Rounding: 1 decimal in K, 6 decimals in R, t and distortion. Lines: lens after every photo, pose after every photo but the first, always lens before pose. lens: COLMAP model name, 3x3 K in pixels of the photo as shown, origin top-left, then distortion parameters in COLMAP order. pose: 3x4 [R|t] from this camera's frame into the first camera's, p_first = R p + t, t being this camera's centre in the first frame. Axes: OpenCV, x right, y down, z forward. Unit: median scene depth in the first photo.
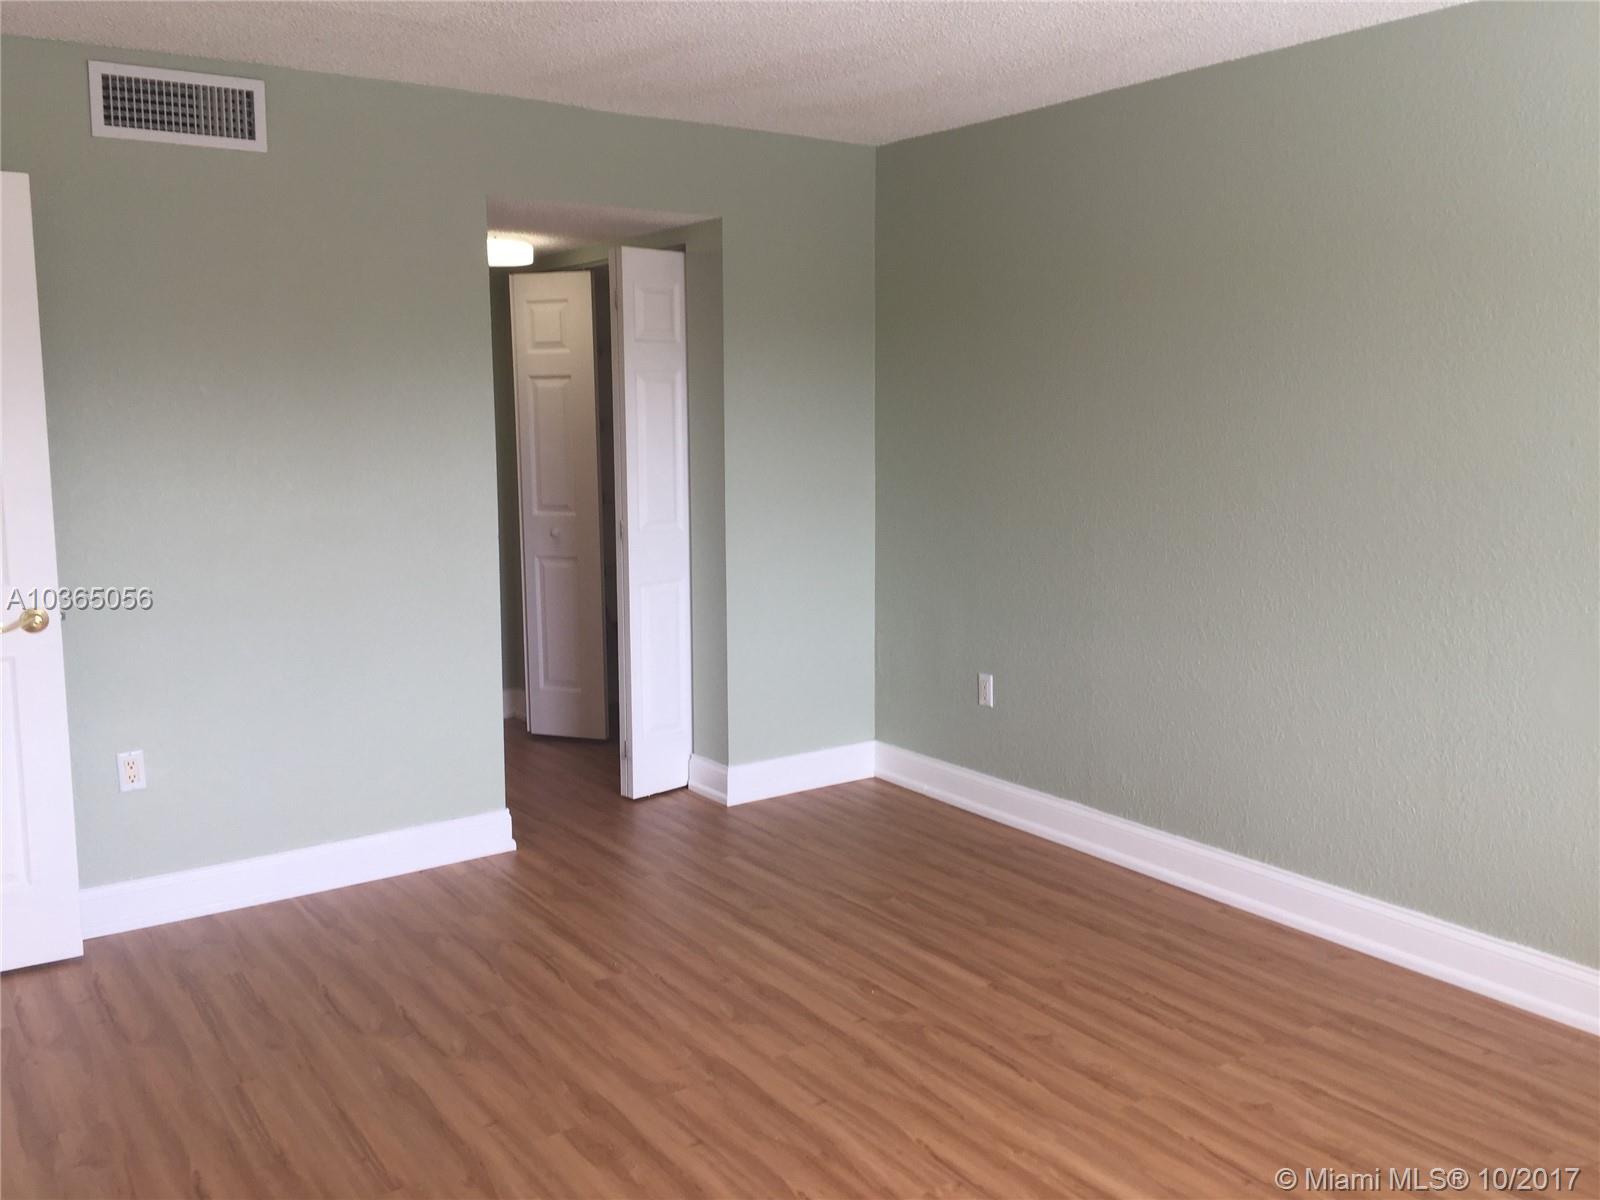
lens RADIAL K [[1390.9, 0, 792.2], [0, 1390.9, 596.4], [0, 0, 1]] dist [0.077713, -0.065359]
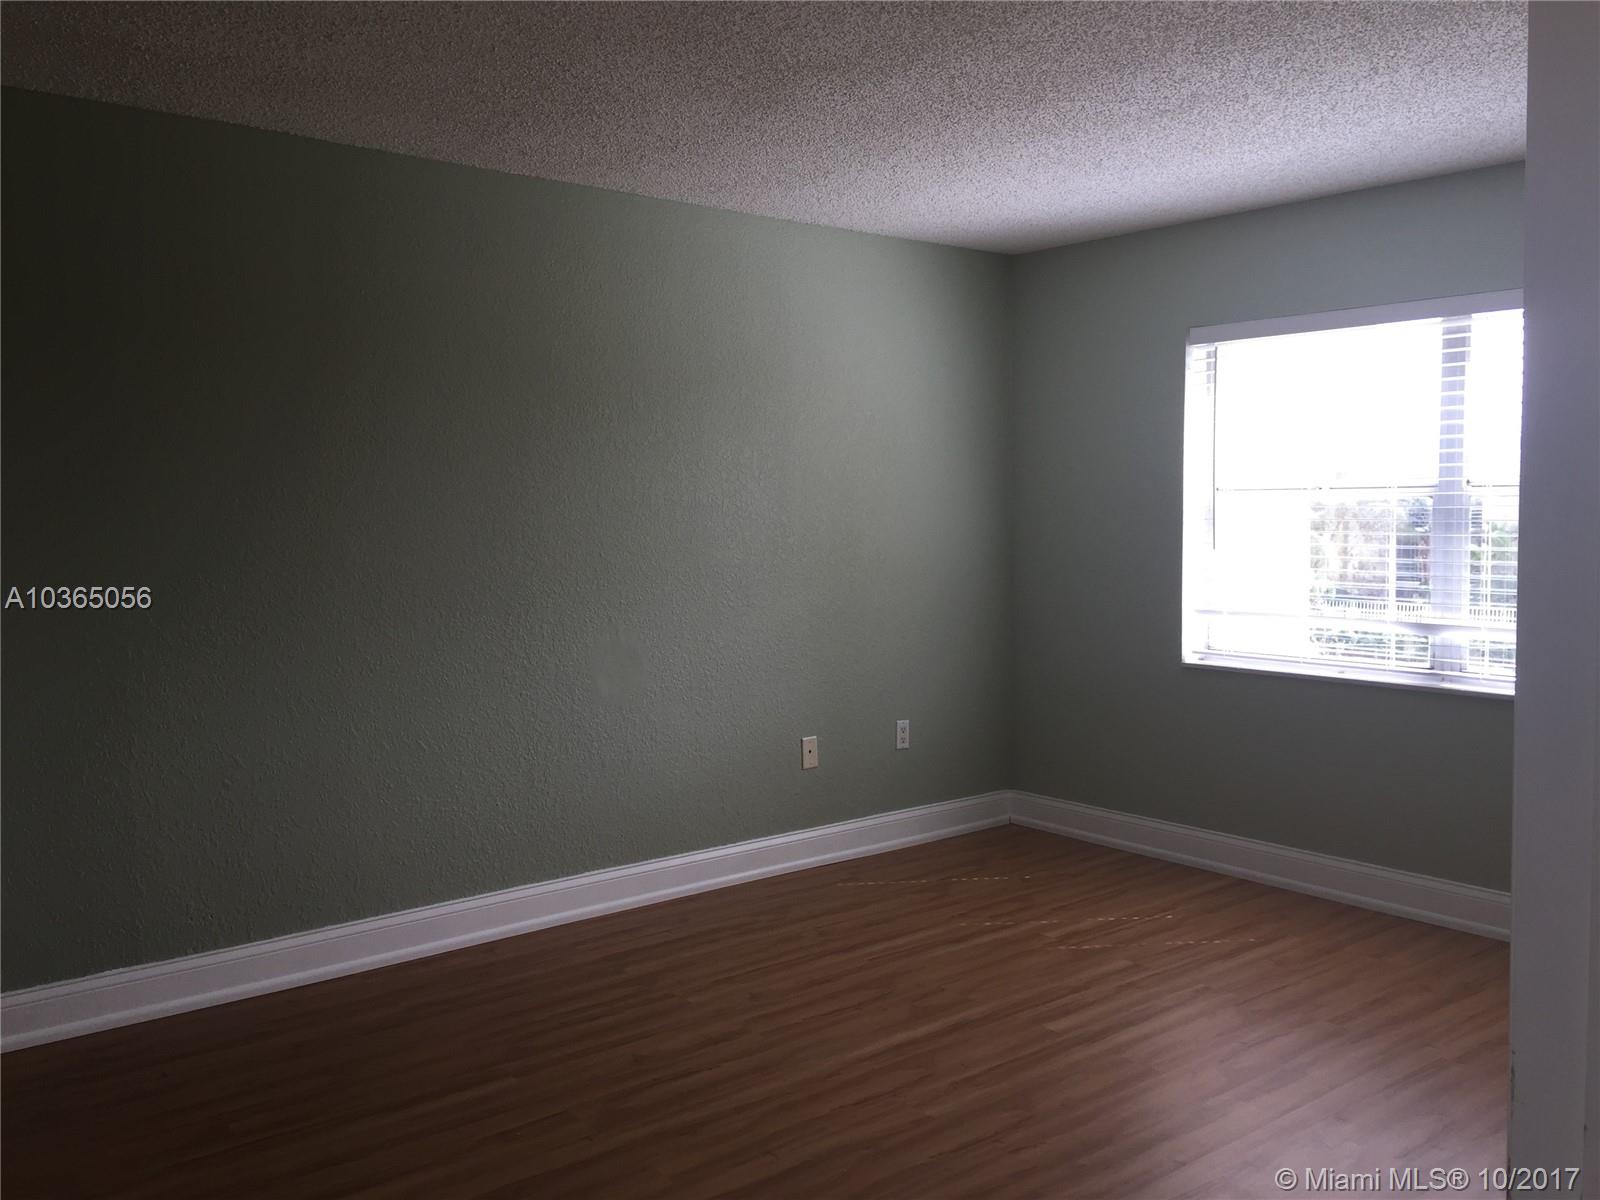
lens RADIAL K [[1390.9, 0, 793.8], [0, 1390.9, 599.5], [0, 0, 1]] dist [0.077713, -0.065359]
pose [[-0.108195, -0.055277, 0.992592, -0.915776], [0.141877, 0.987374, 0.070451, -0.087607], [-0.983954, 0.148448, -0.098987, 1.002244]]
